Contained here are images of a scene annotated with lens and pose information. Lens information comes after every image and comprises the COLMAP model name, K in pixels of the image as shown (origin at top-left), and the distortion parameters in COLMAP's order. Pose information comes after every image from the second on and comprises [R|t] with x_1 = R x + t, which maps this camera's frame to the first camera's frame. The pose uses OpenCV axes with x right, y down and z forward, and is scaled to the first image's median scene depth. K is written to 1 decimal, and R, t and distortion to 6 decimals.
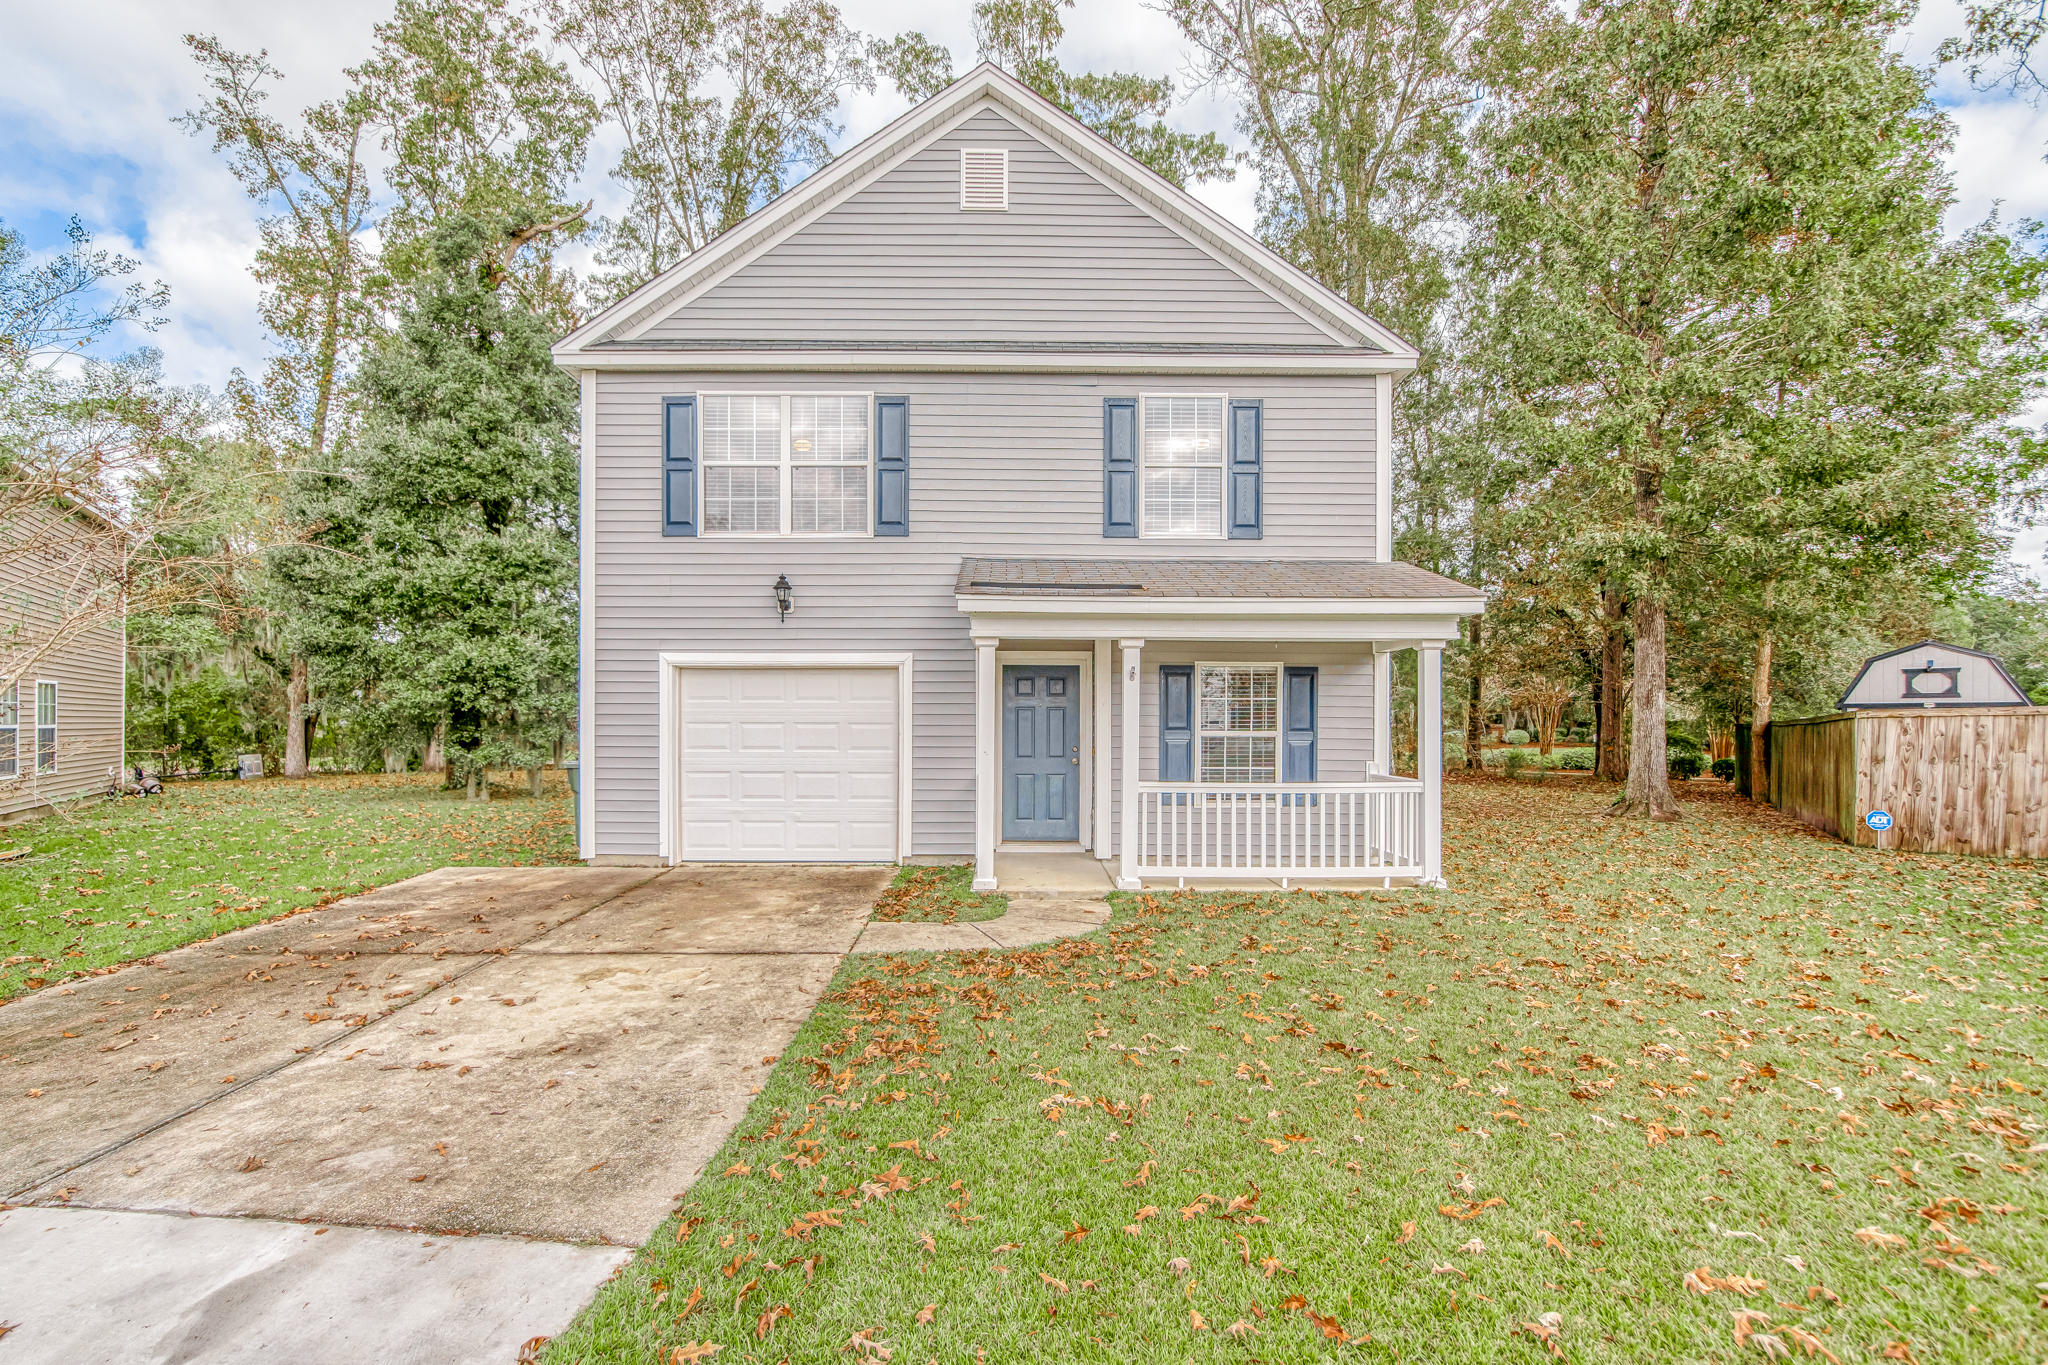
lens RADIAL K [[932.0, 0, 1042.5], [0, 932.0, 696.9], [0, 0, 1]] dist [-0.018298, 0.005699]
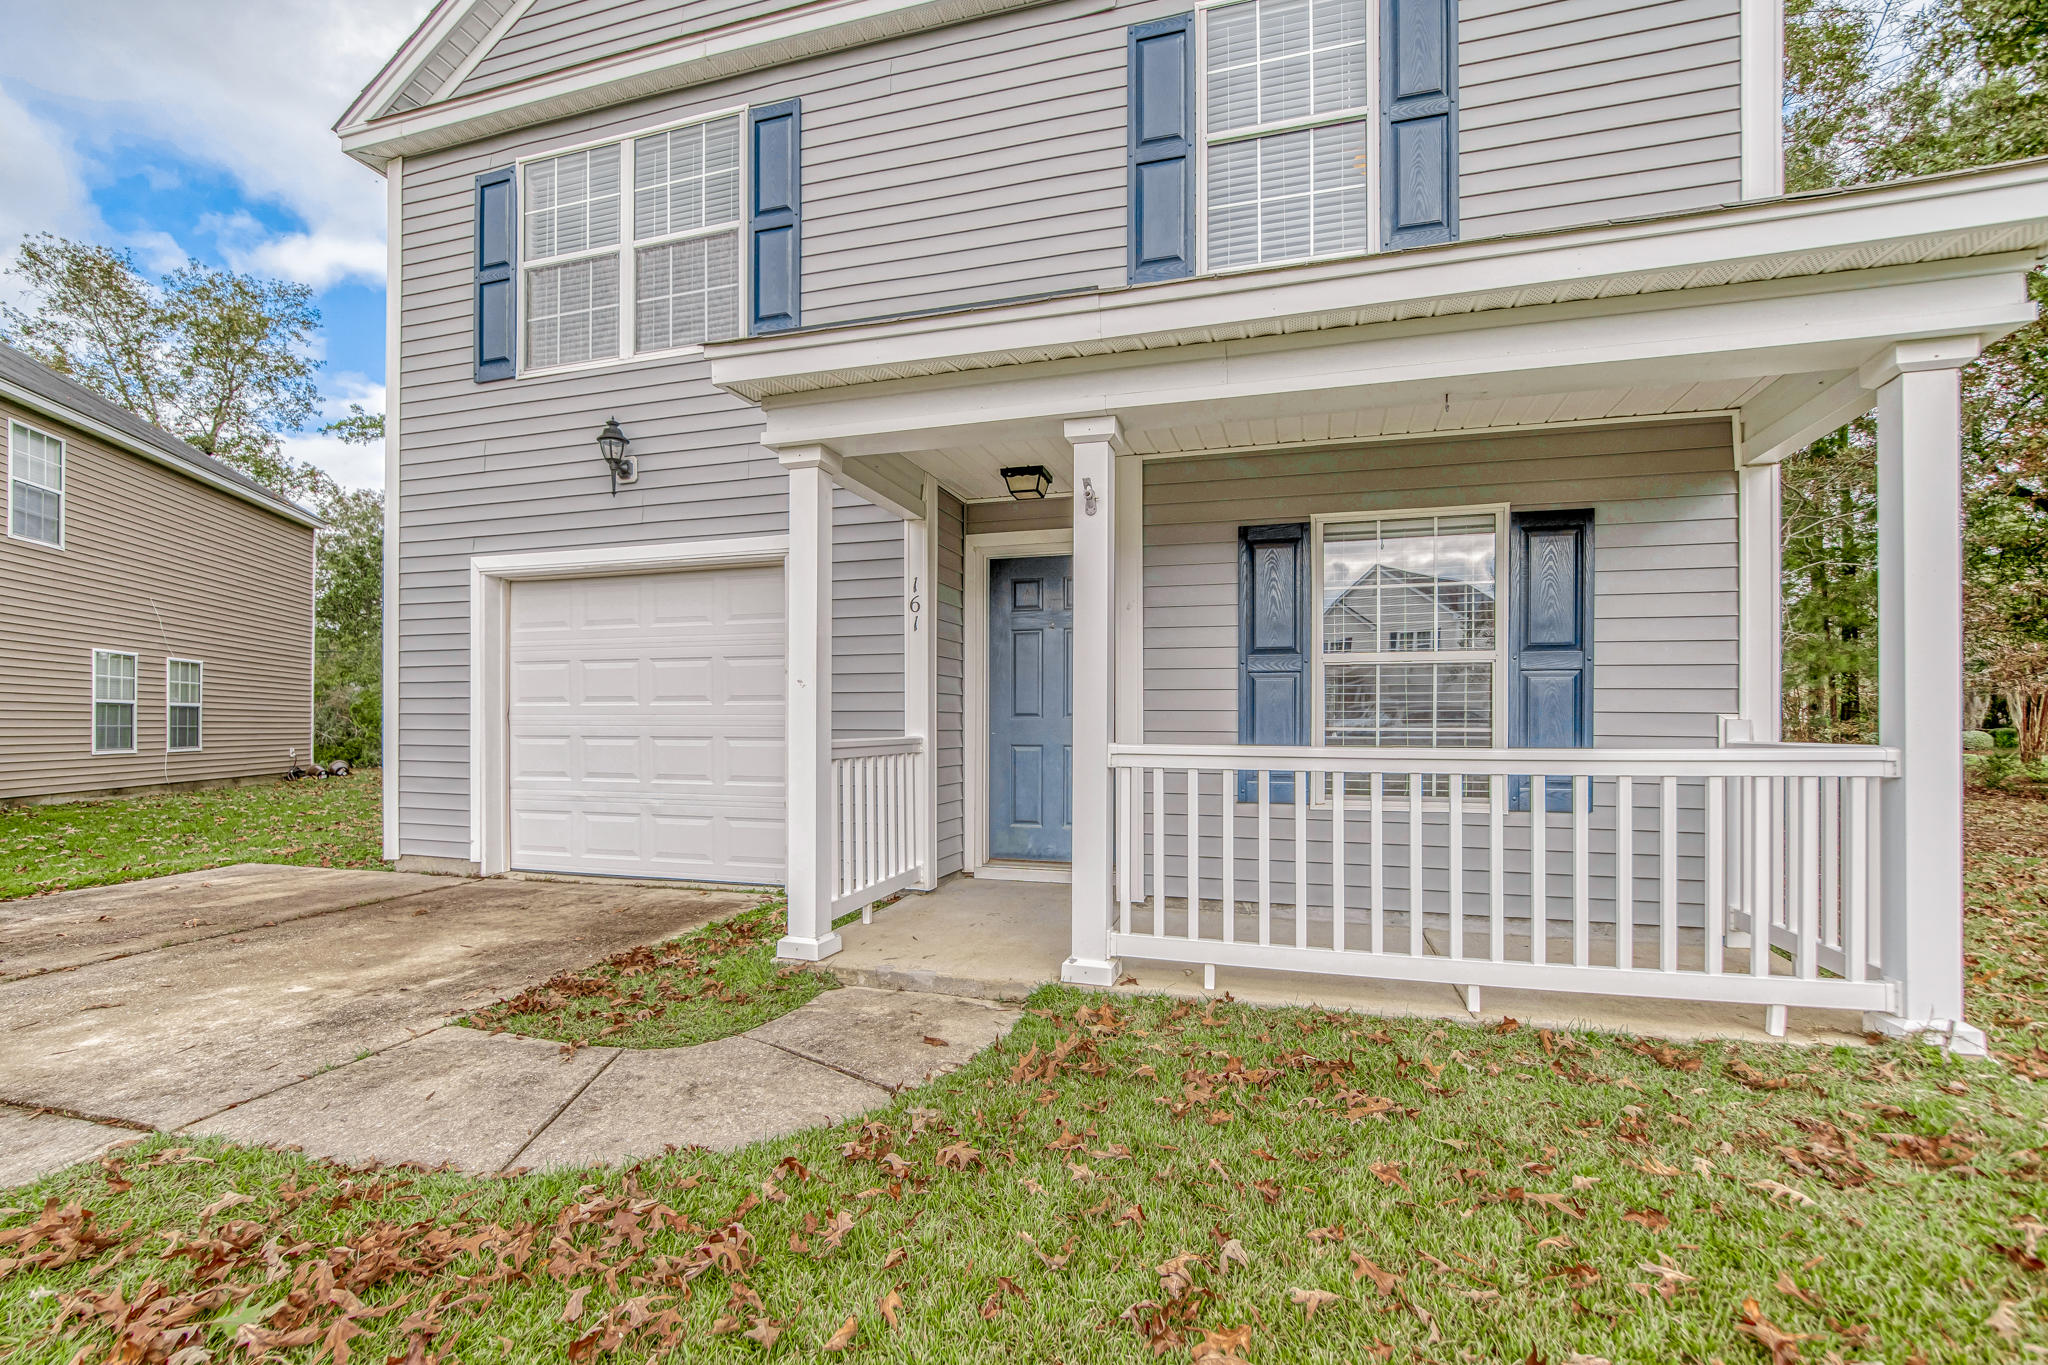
lens RADIAL K [[932.0, 0, 1034.1], [0, 932.0, 712.6], [0, 0, 1]] dist [-0.018298, 0.005699]
pose [[0.950176, -0.007477, -0.311625, 0.177445], [0.010339, 0.999918, 0.007533, 0.062415], [0.311543, -0.010379, 0.950175, 0.485645]]
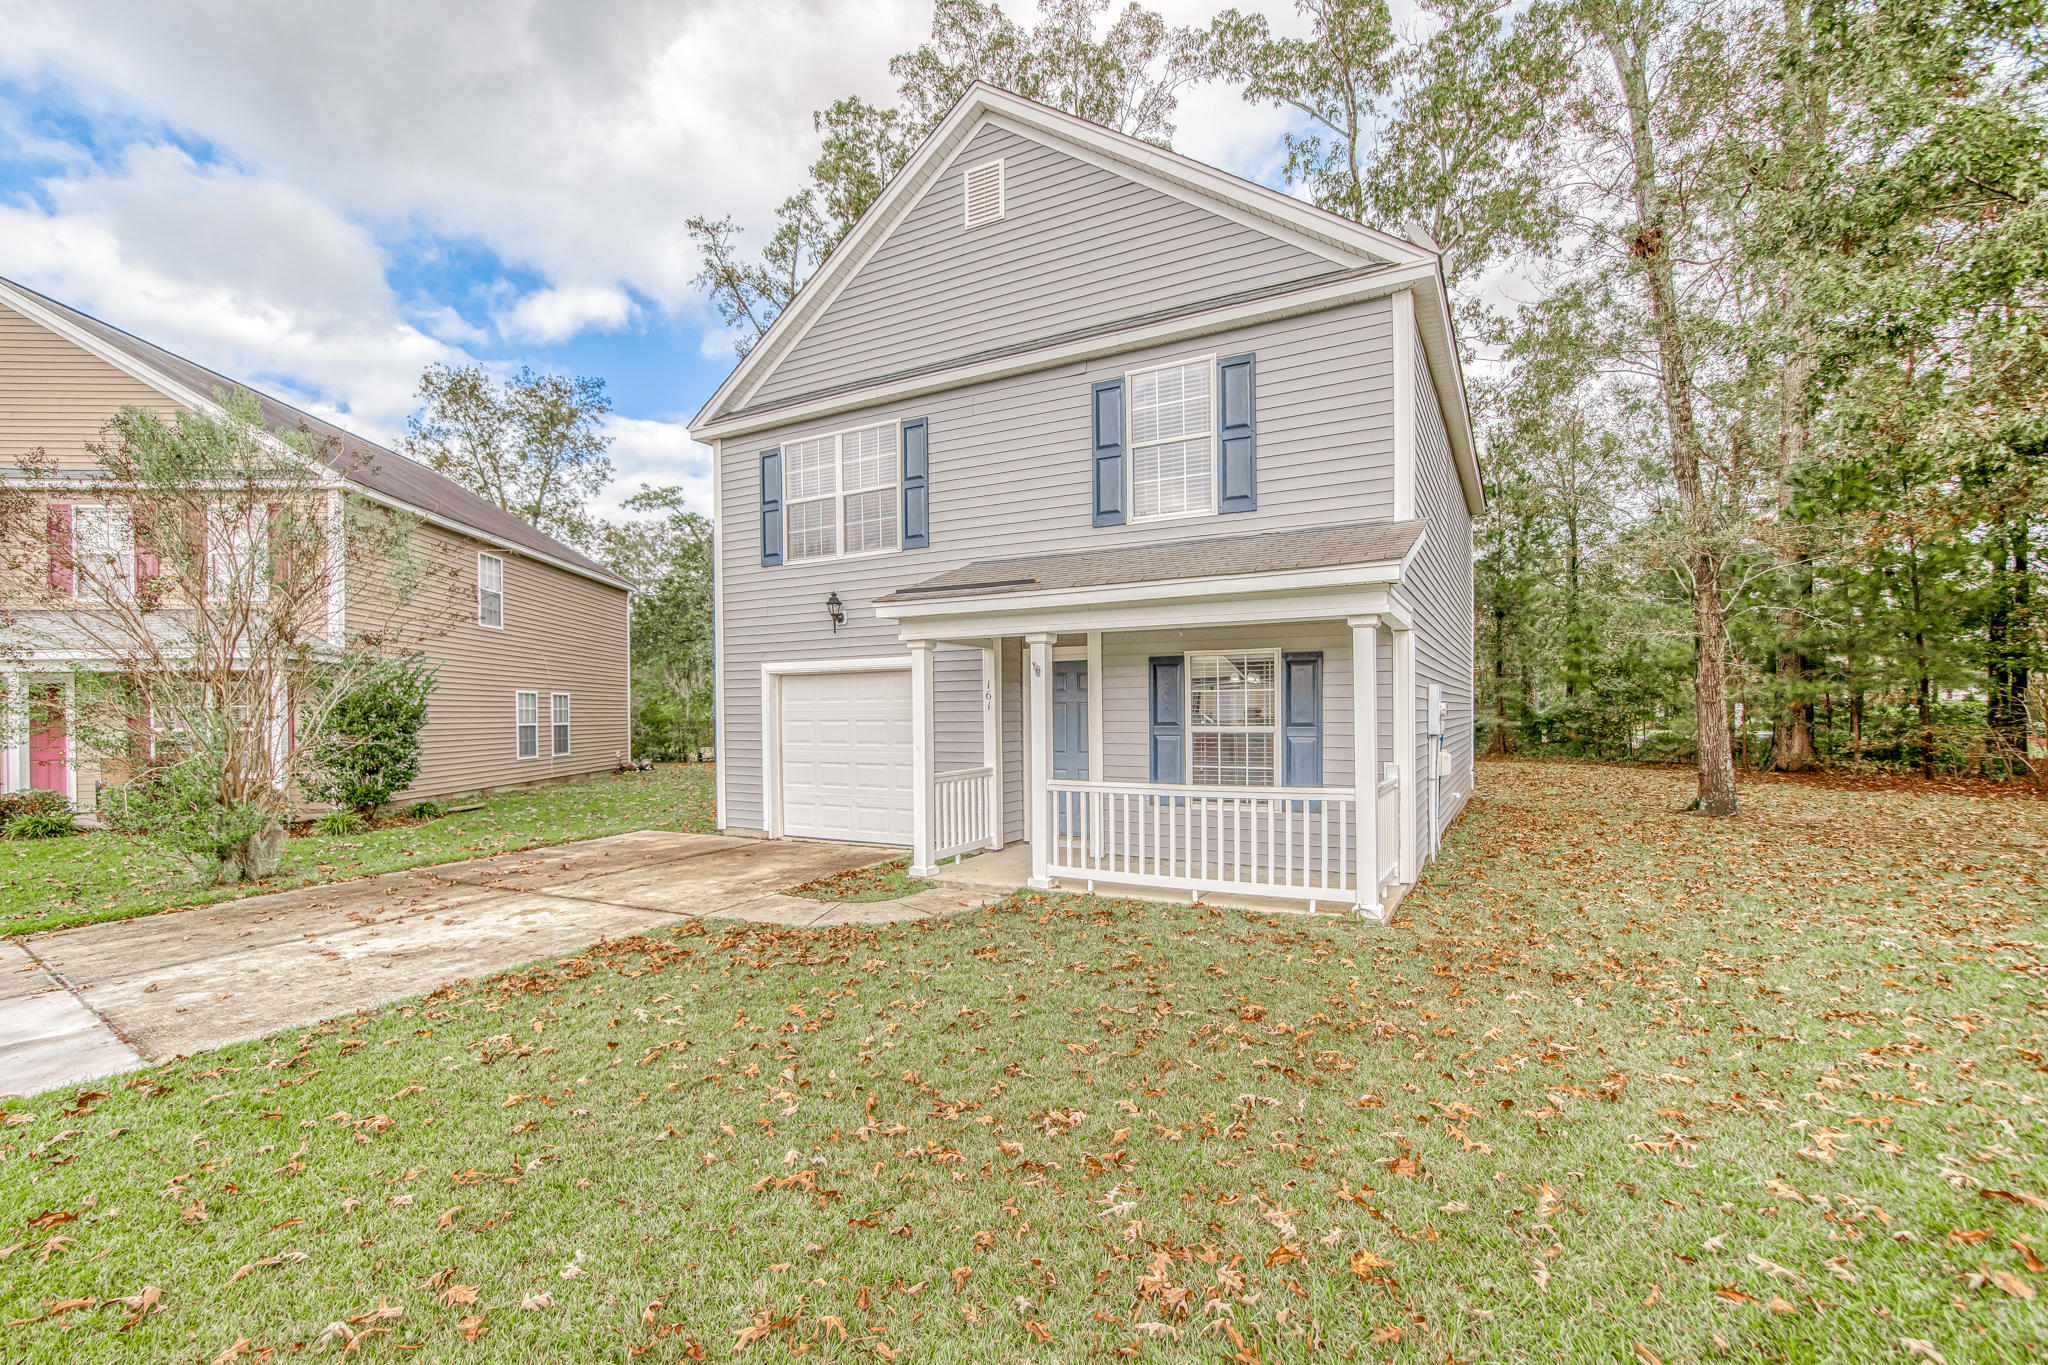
lens RADIAL K [[932.0, 0, 1038.2], [0, 932.0, 699.9], [0, 0, 1]] dist [-0.018298, 0.005699]
pose [[0.865804, -0.016947, -0.500097, 0.502420], [0.023500, 0.999701, 0.006809, 0.000202], [0.499832, -0.017648, 0.865943, 0.125119]]
